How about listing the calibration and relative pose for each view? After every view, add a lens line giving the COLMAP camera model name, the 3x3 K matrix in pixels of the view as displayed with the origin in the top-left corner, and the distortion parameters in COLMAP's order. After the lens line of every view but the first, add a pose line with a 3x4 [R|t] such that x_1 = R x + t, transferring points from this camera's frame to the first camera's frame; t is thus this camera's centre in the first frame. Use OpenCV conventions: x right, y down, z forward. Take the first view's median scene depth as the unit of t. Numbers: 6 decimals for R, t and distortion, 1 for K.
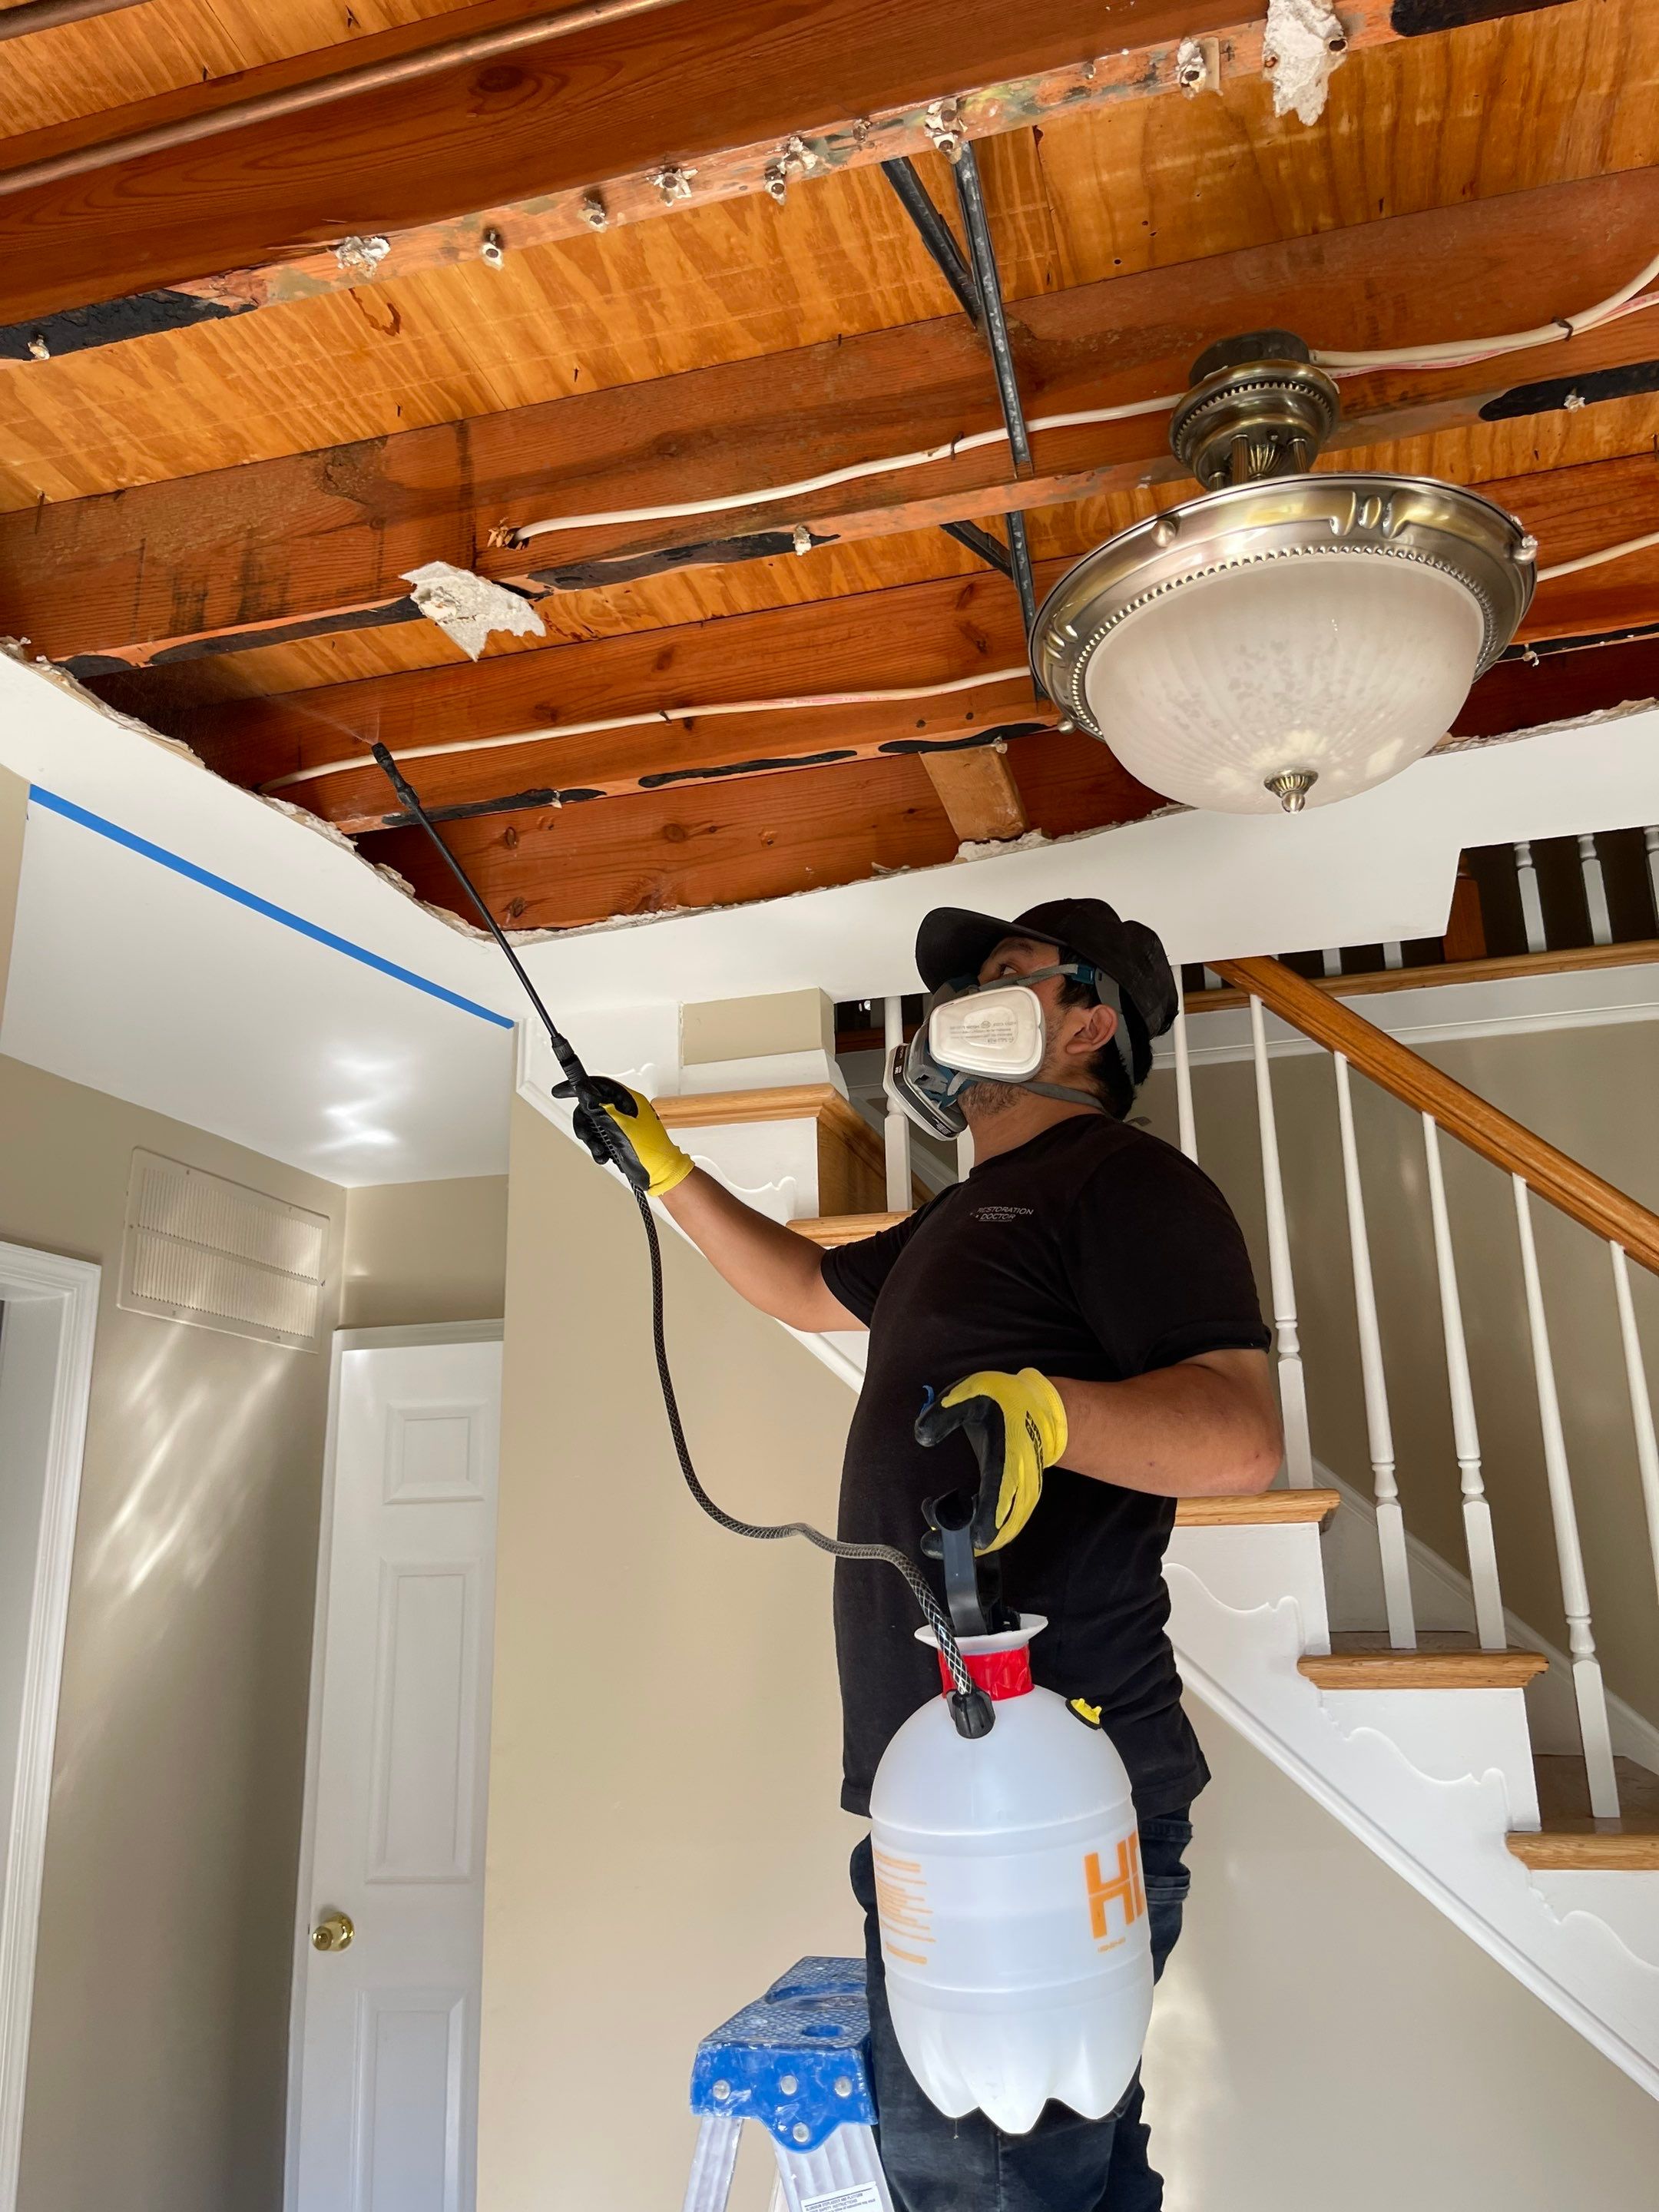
lens RADIAL K [[1711.1, 0, 829.5], [0, 1711.1, 1106.0], [0, 0, 1]] dist [-0.003732, -0.003750]
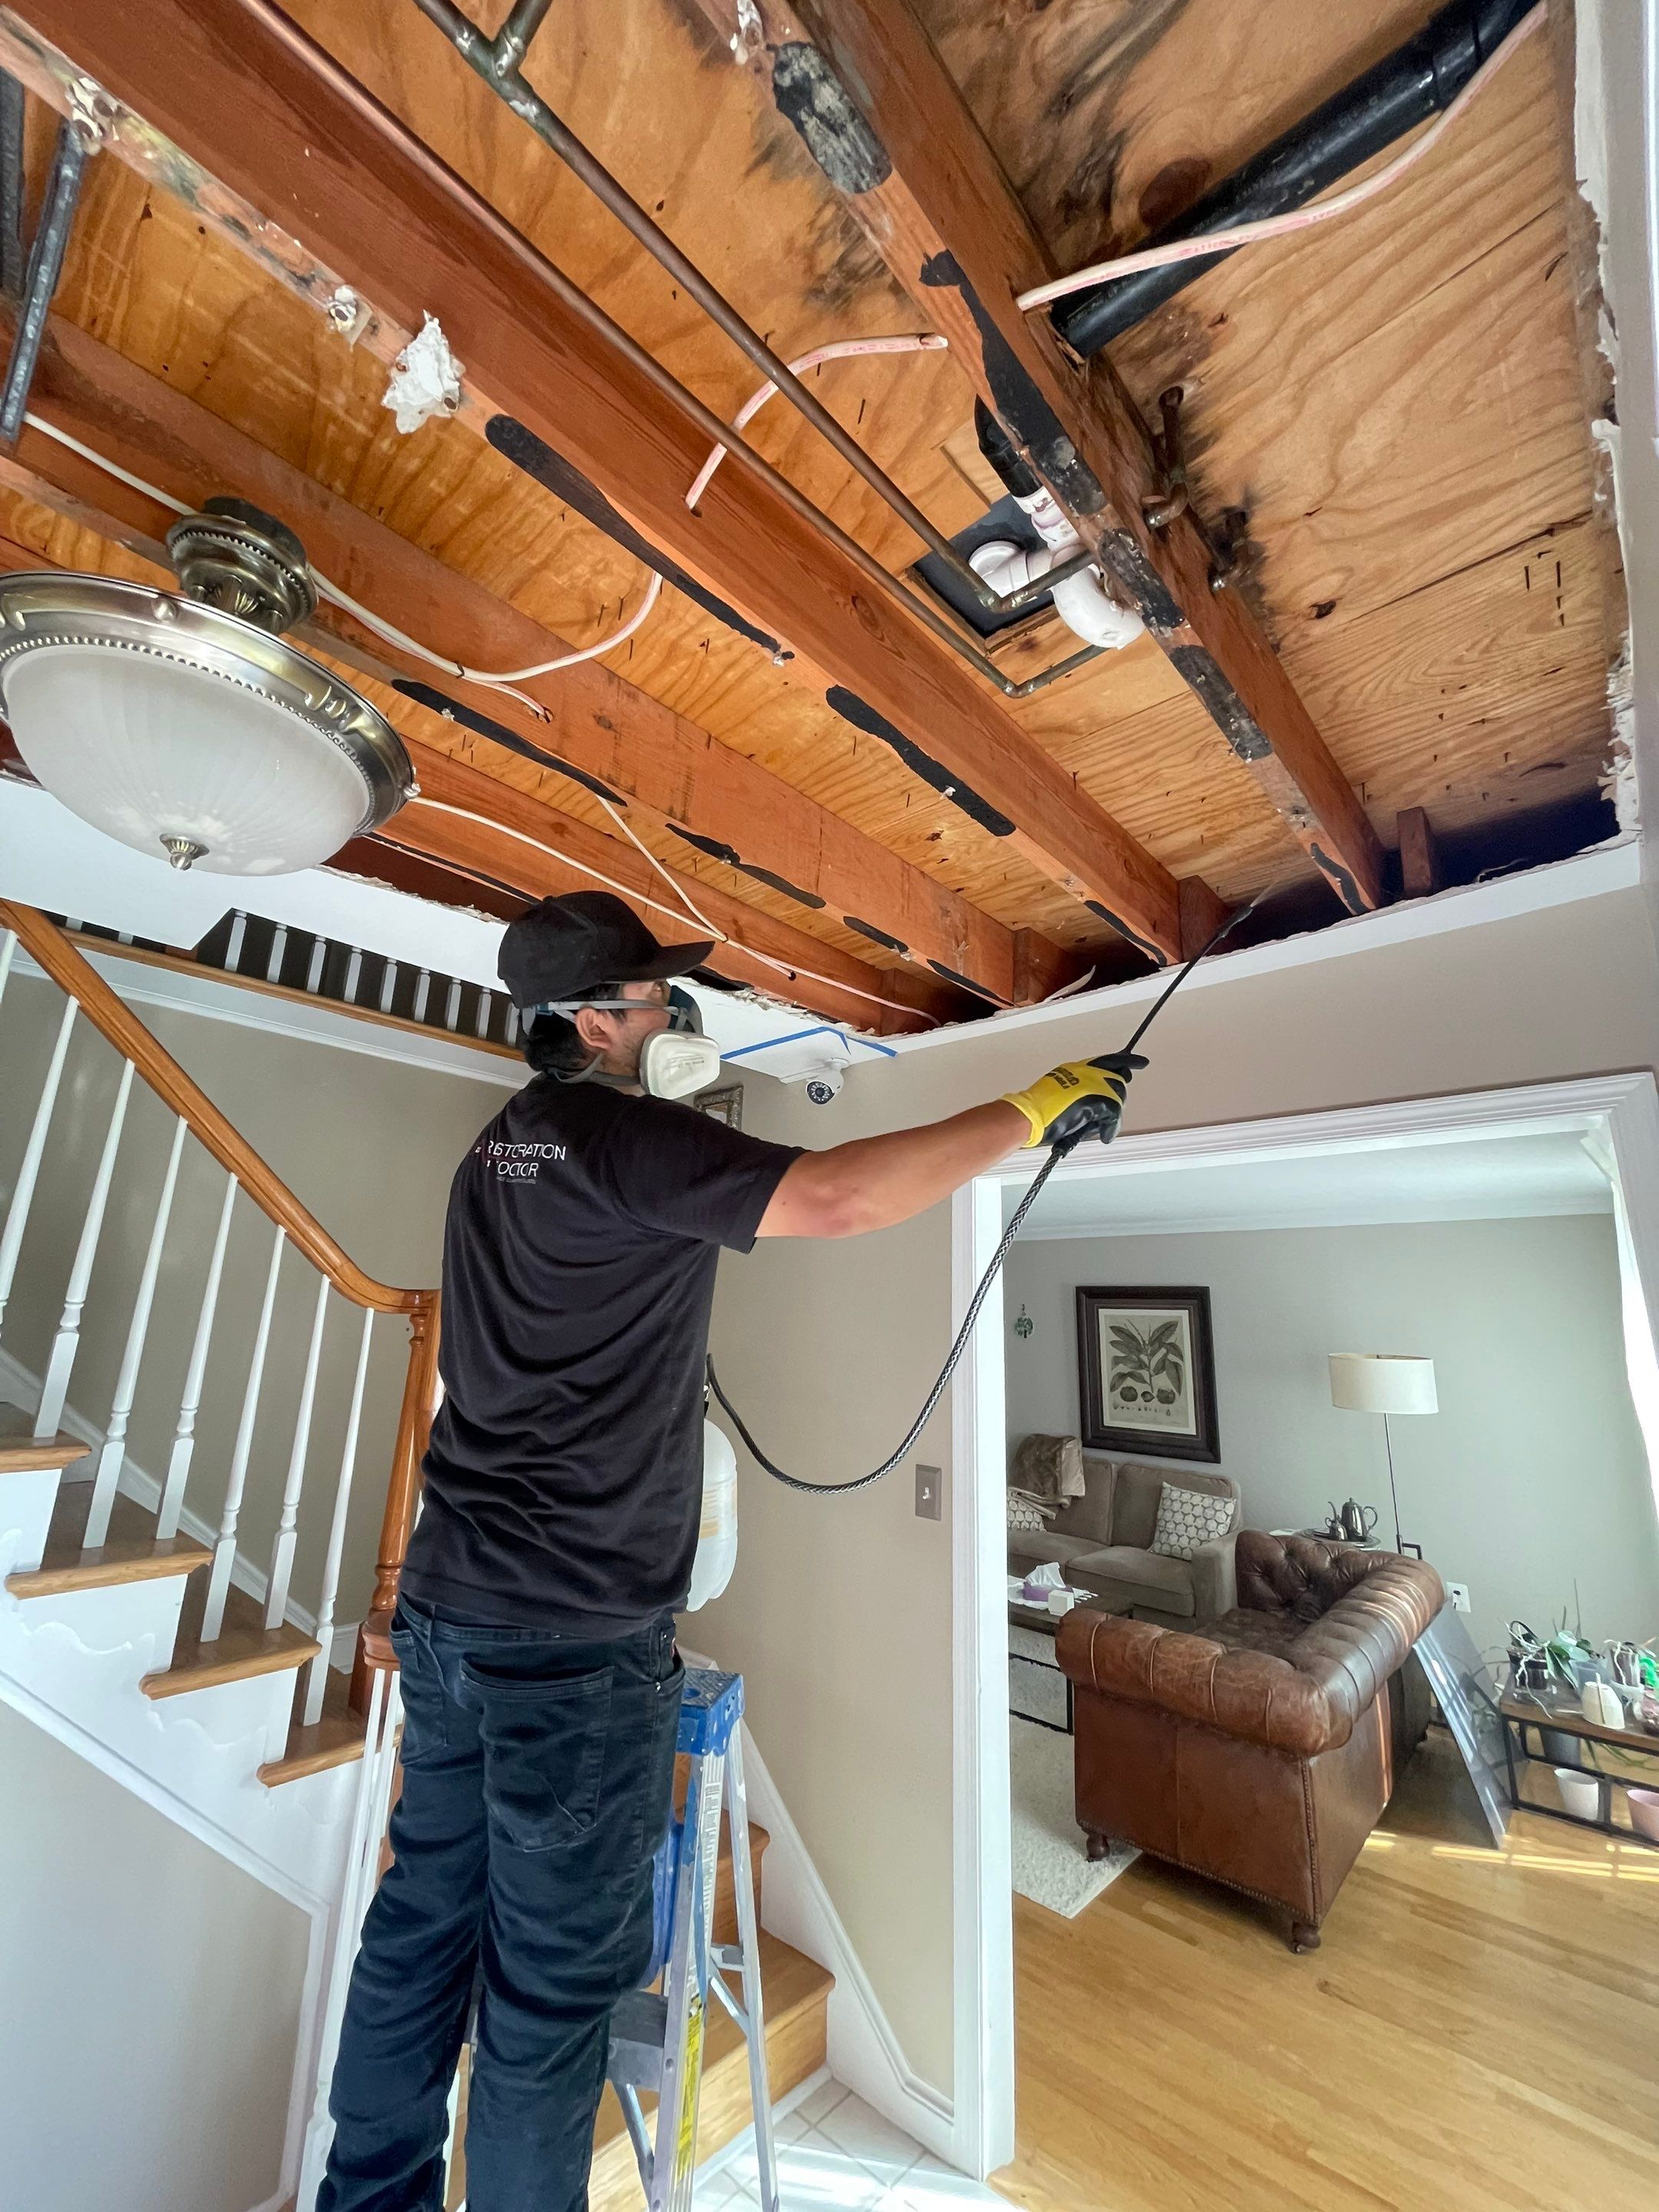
lens RADIAL K [[889.9, 0, 829.5], [0, 889.9, 1106.0], [0, 0, 1]] dist [0.000979, -0.000806]
pose [[0.452377, 0.258159, 0.853644, -0.028908], [-0.288581, 0.948063, -0.133783, -0.051036], [-0.843846, -0.185825, 0.503382, 0.202879]]
